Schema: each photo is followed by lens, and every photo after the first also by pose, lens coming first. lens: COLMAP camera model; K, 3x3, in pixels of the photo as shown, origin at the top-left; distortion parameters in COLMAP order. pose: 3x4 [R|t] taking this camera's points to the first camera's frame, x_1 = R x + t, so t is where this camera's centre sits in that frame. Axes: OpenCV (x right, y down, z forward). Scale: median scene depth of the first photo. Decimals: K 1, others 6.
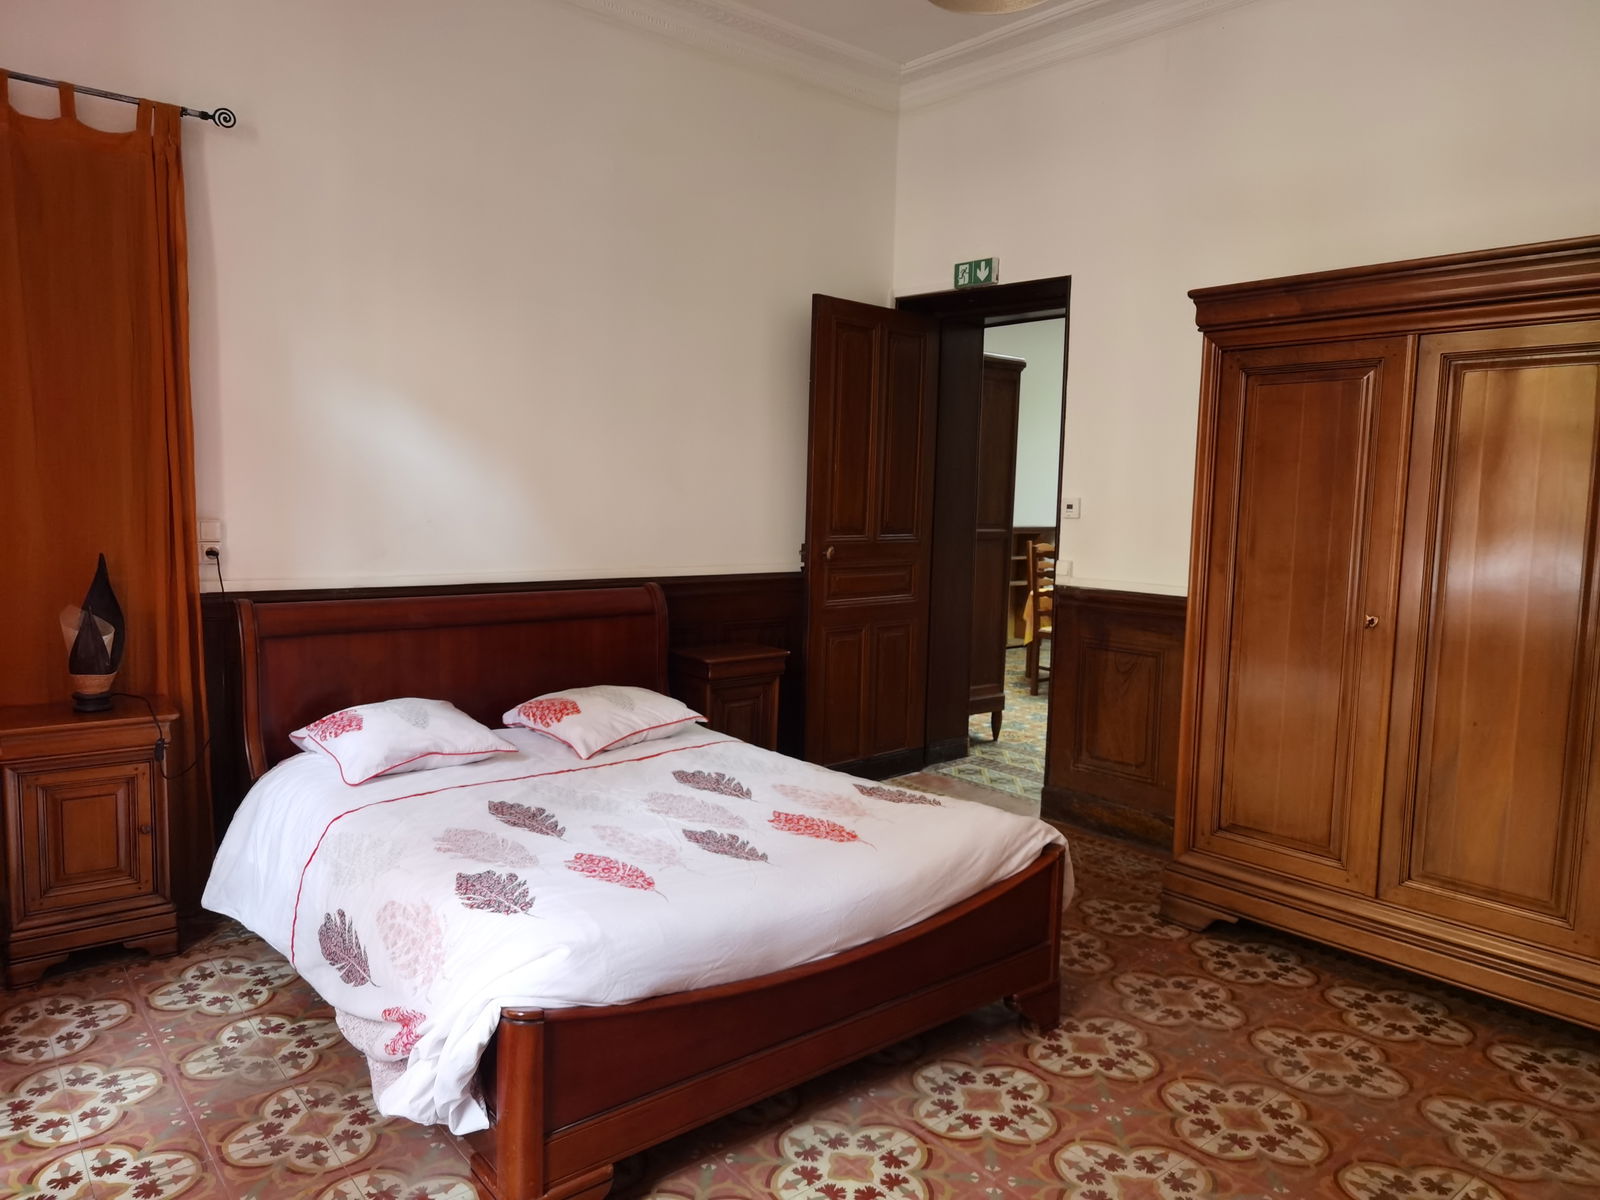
lens RADIAL K [[1091.8, 0, 800.0], [0, 1091.8, 600.0], [0, 0, 1]] dist [0.033124, 0.001260]
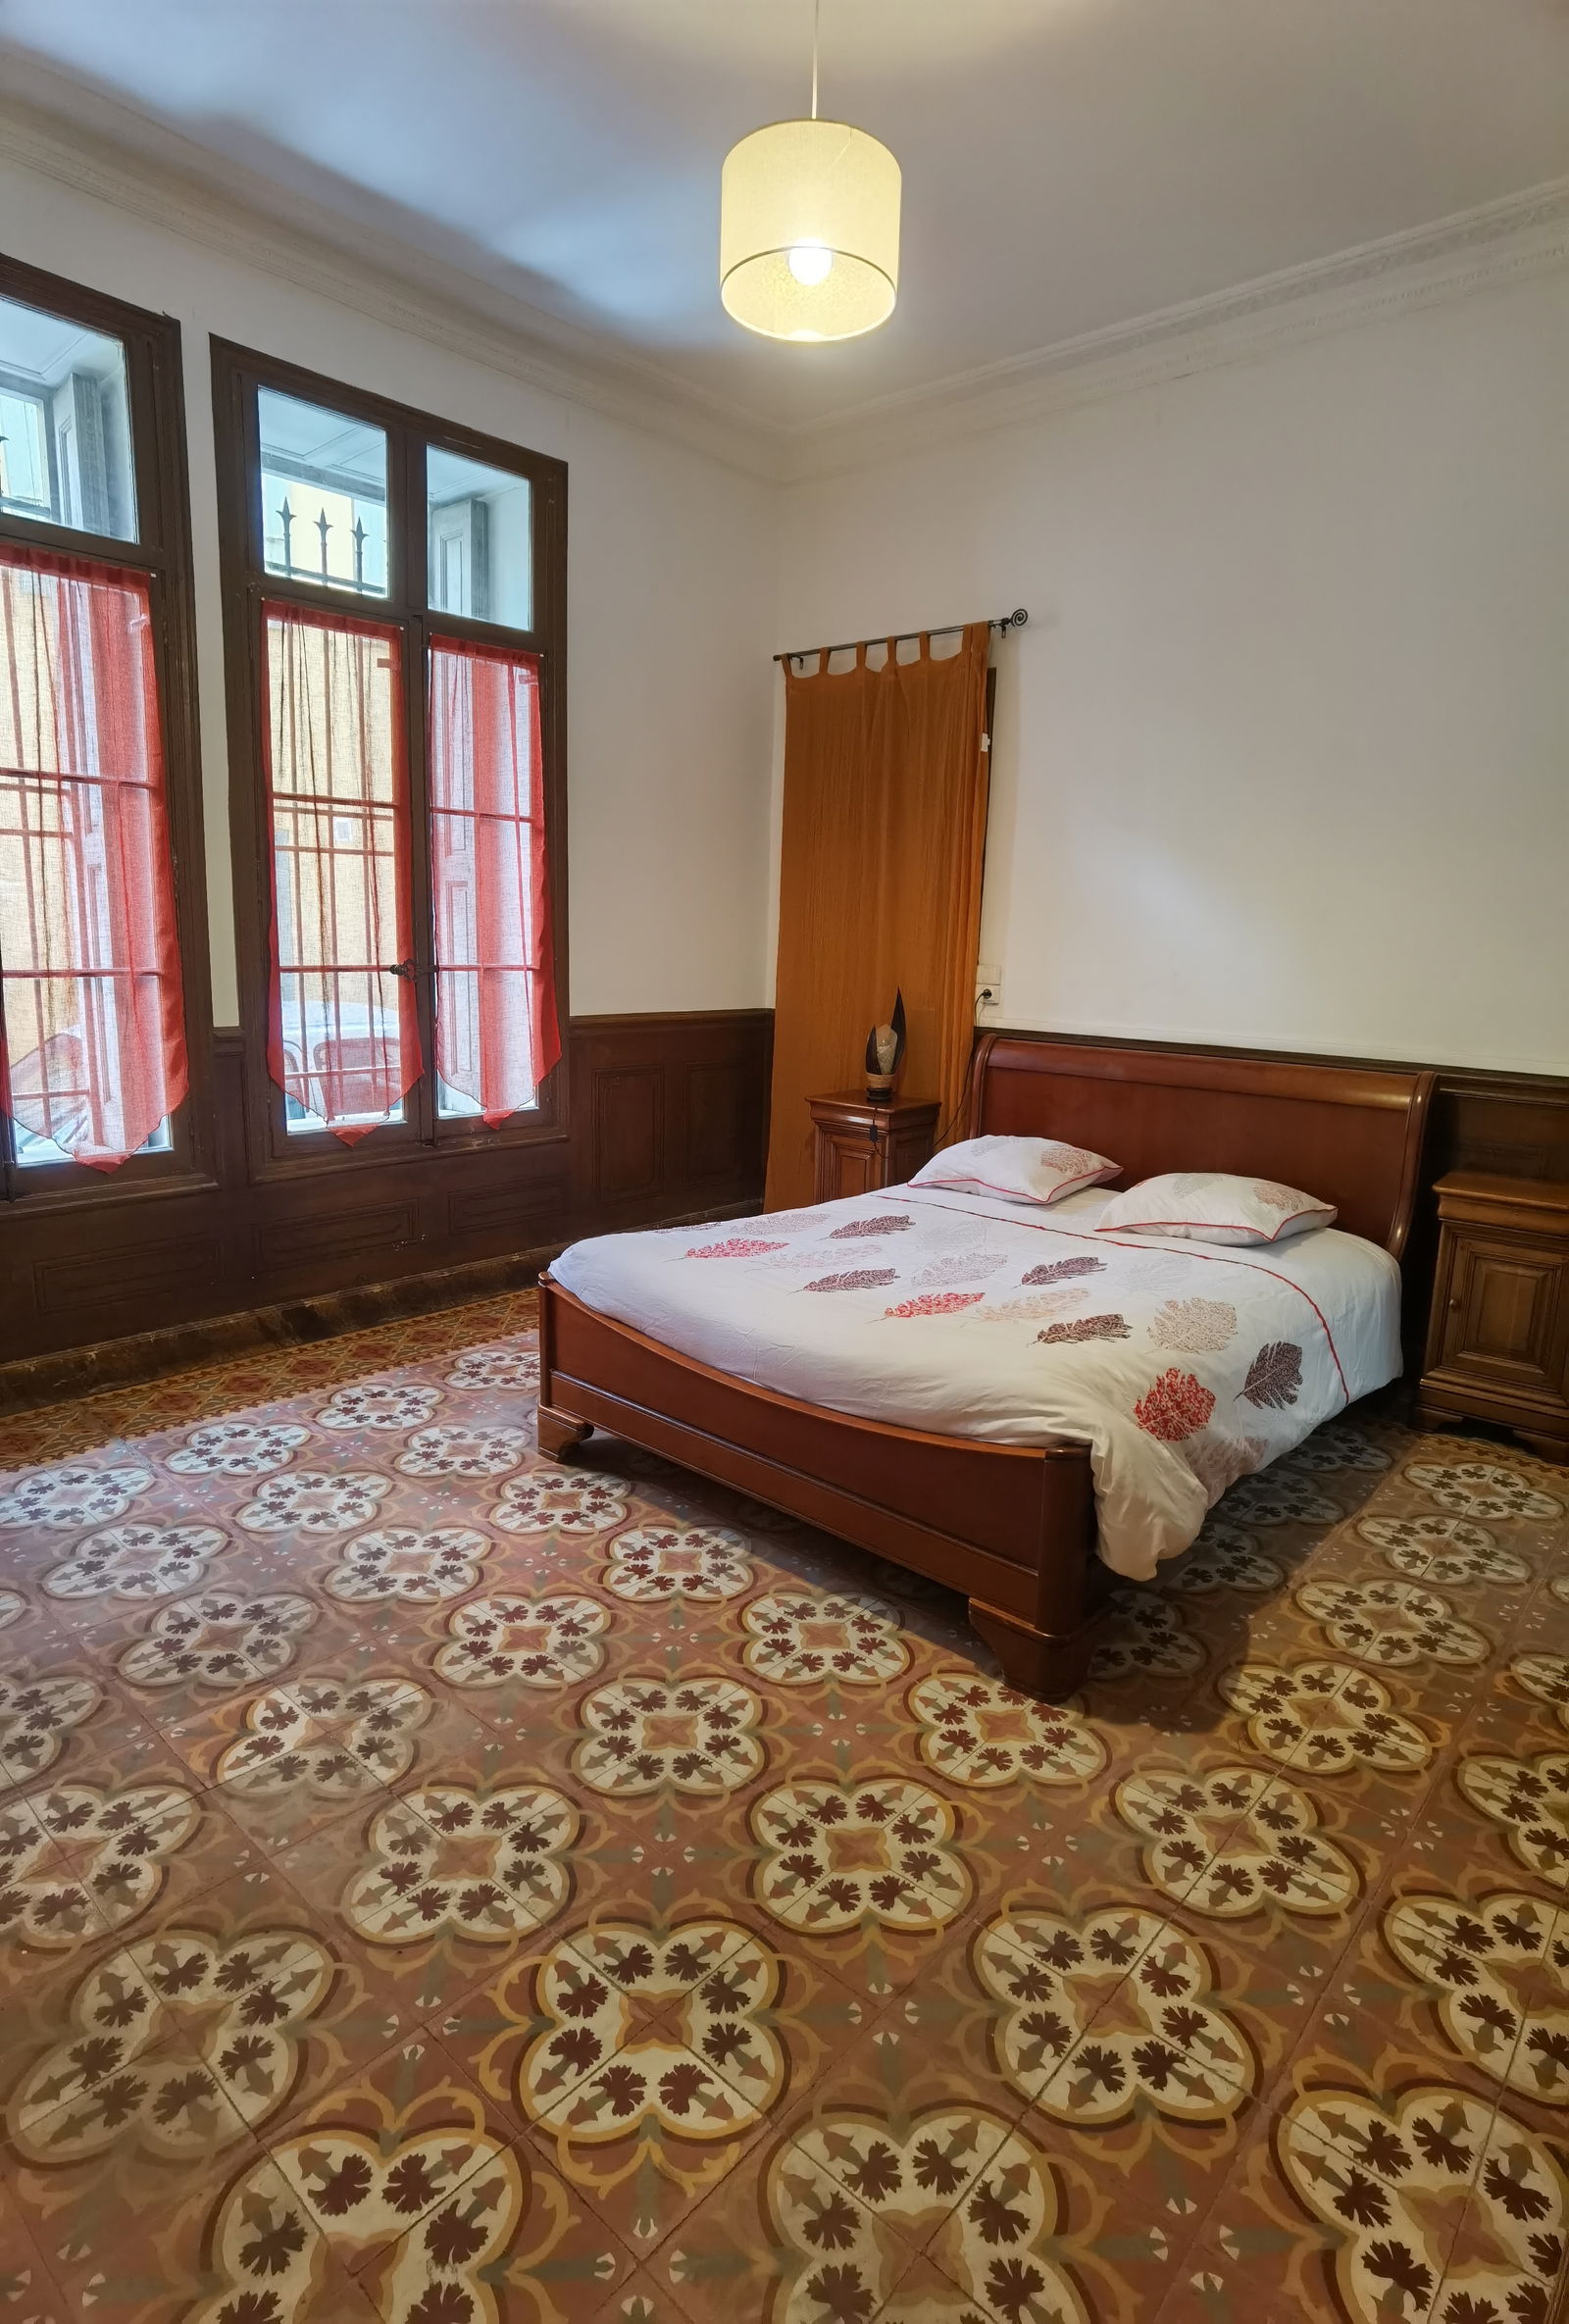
lens RADIAL K [[1206.8, 0, 784.5], [0, 1206.8, 1162.0], [0, 0, 1]] dist [-0.002466, -0.000057]
pose [[0.158817, 0.159929, -0.974269, 0.935766], [-0.122733, 0.982337, 0.141247, -0.026177], [0.979650, 0.097142, 0.175640, 0.721288]]
